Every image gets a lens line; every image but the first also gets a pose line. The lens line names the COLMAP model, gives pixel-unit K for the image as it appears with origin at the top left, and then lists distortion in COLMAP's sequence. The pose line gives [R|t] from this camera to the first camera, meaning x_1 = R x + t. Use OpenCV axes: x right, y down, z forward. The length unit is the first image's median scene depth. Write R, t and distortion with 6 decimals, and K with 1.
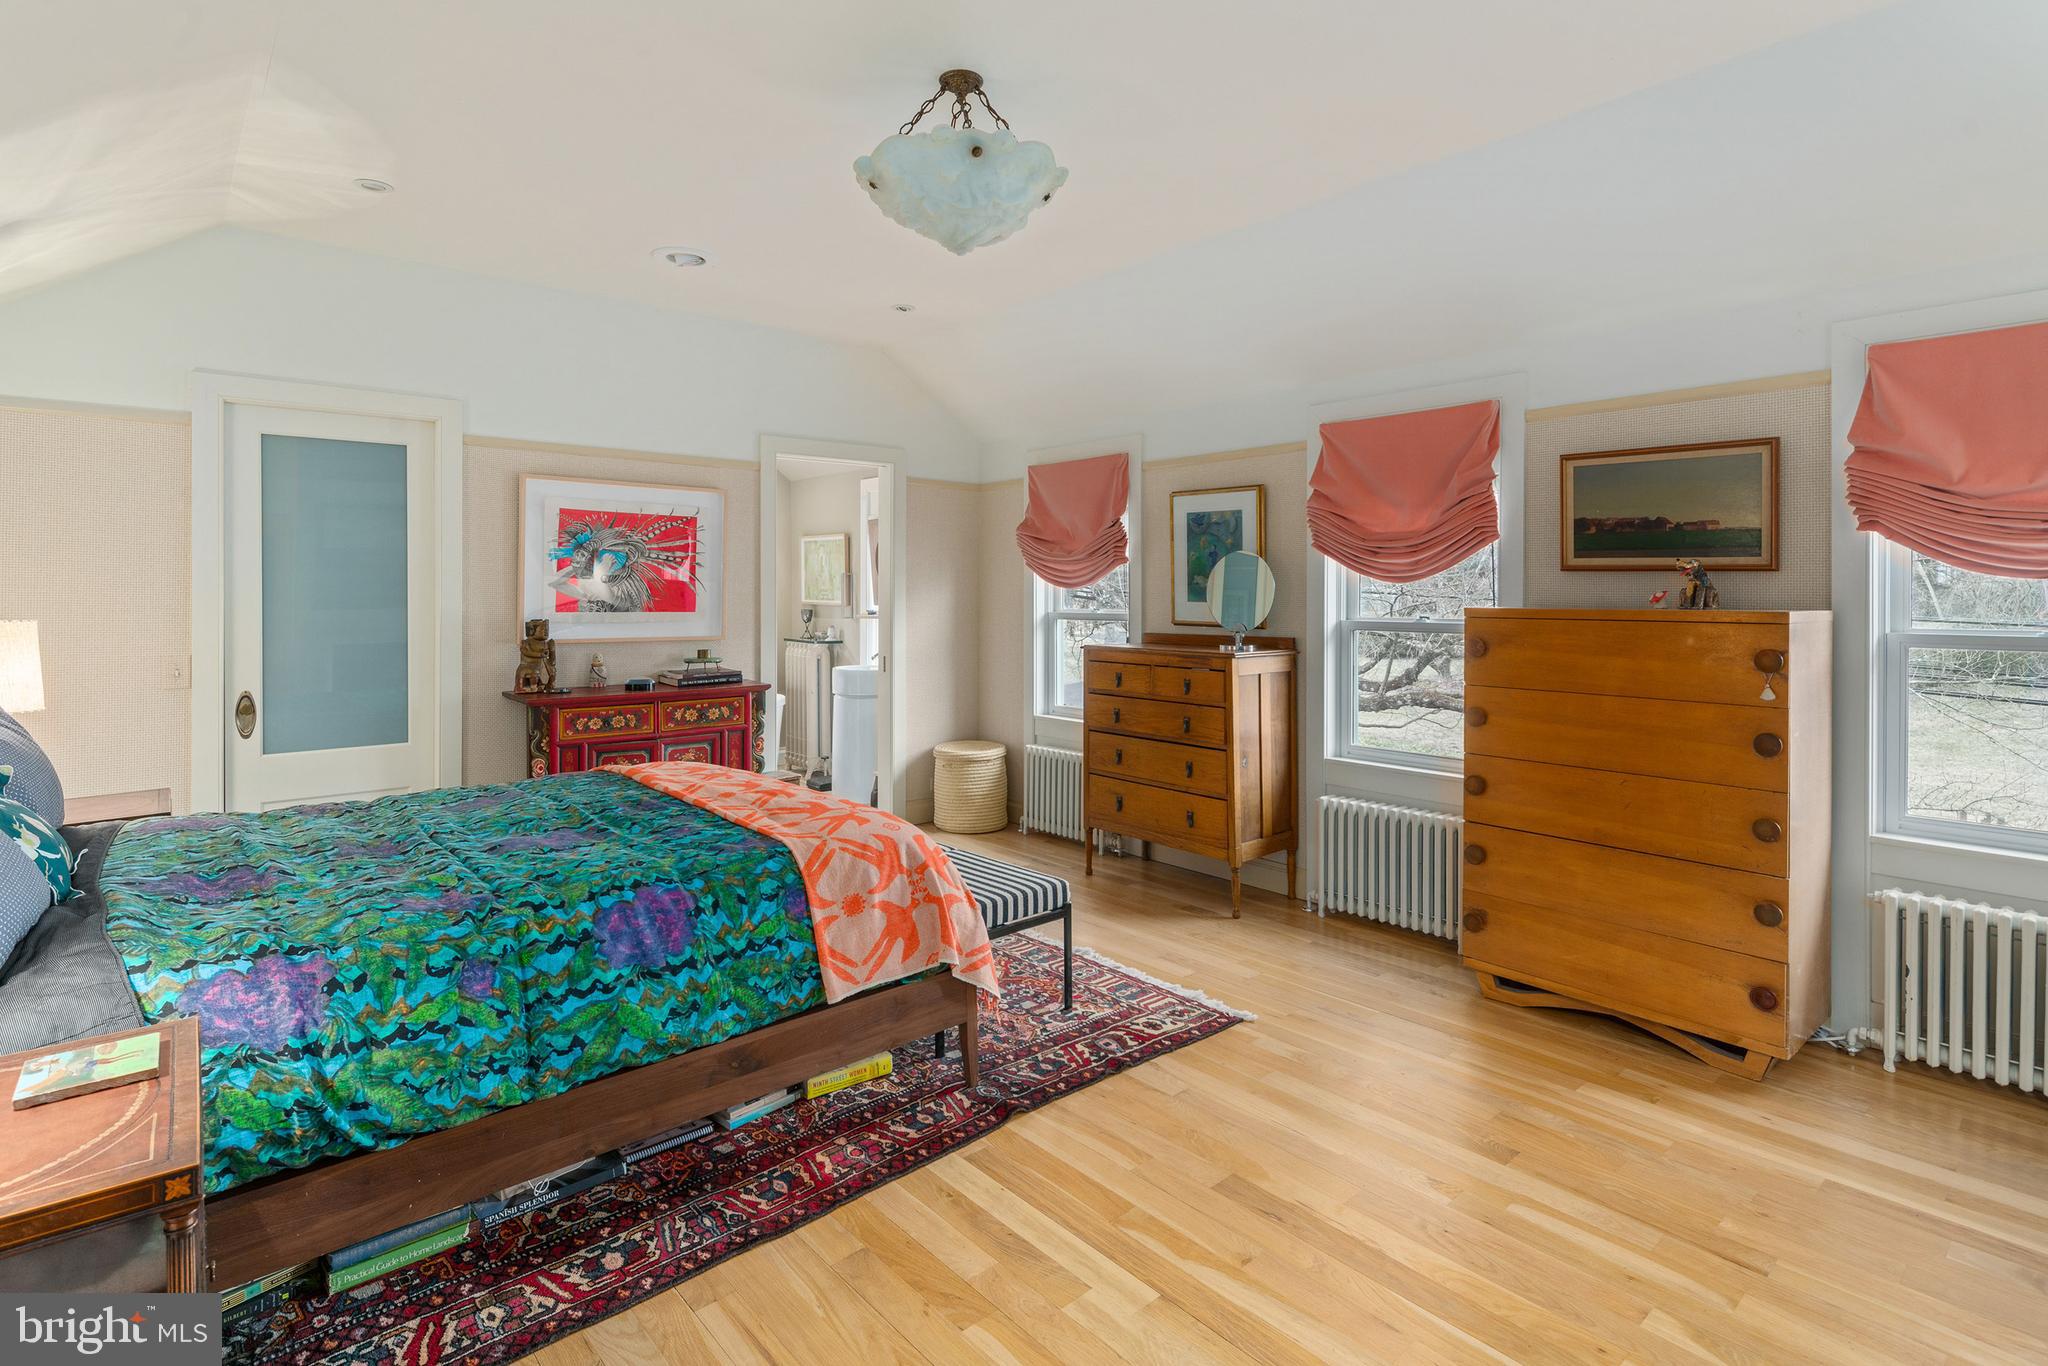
lens RADIAL K [[971.0, 0, 1030.7], [0, 971.0, 600.9], [0, 0, 1]] dist [0.000471, 0.000053]
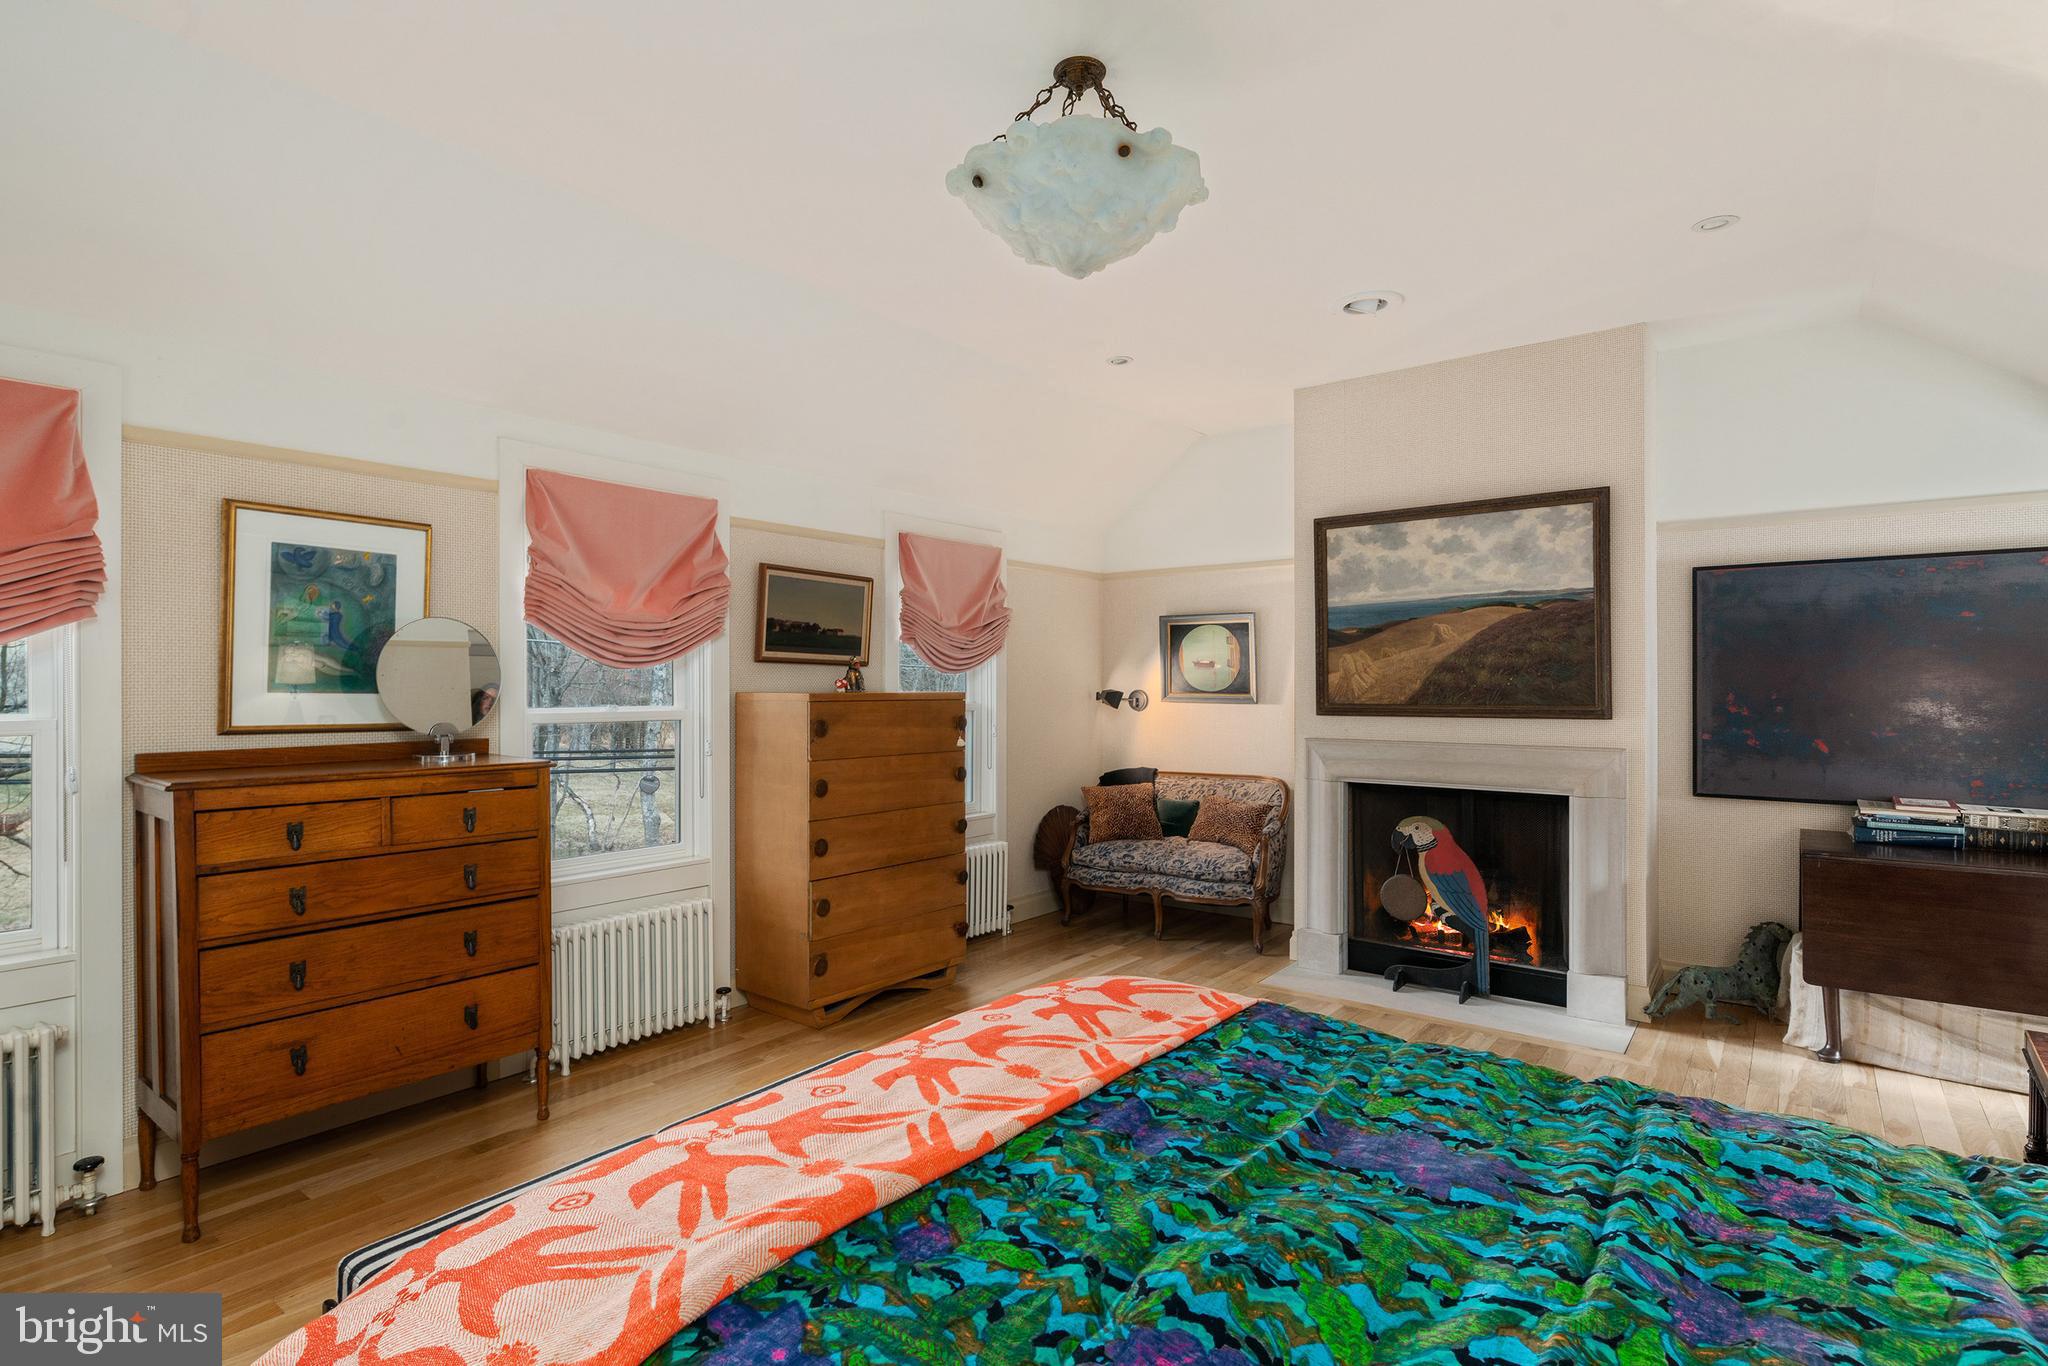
lens RADIAL K [[1020.7, 0, 1024.0], [0, 1020.7, 683.0], [0, 0, 1]] dist [-0.000012, 0.000014]
pose [[-0.173700, 0.000186, 0.984799, -0.733679], [0.006237, 0.999980, 0.000911, -0.004367], [-0.984779, 0.006301, -0.173698, 0.918335]]
